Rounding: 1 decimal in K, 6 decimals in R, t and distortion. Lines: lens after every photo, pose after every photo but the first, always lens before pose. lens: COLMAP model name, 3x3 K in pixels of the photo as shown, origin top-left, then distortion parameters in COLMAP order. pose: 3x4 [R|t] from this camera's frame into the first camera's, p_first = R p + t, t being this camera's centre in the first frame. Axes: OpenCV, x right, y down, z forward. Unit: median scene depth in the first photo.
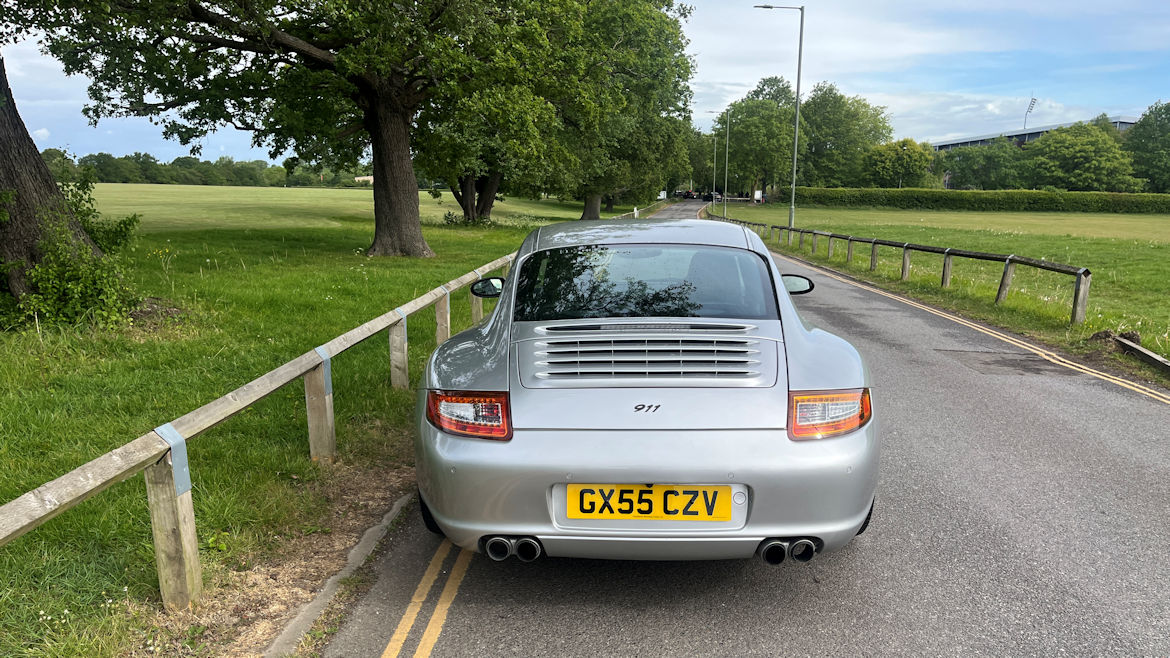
lens RADIAL K [[898.0, 0, 599.2], [0, 898.0, 372.1], [0, 0, 1]] dist [0.001017, -0.039288]
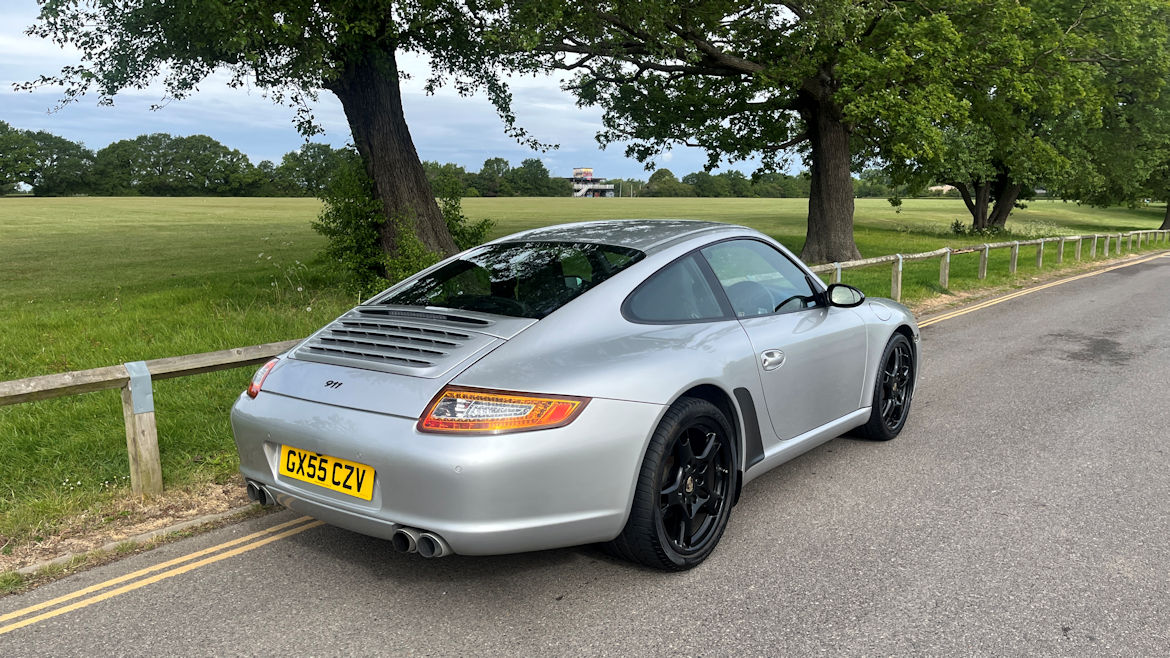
lens RADIAL K [[898.0, 0, 601.7], [0, 898.0, 344.8], [0, 0, 1]] dist [0.001017, -0.039288]
pose [[0.803722, 0.076091, -0.590119, 0.185977], [-0.100621, 0.994886, -0.008761, -0.006186], [0.586435, 0.066420, 0.807268, 0.059039]]
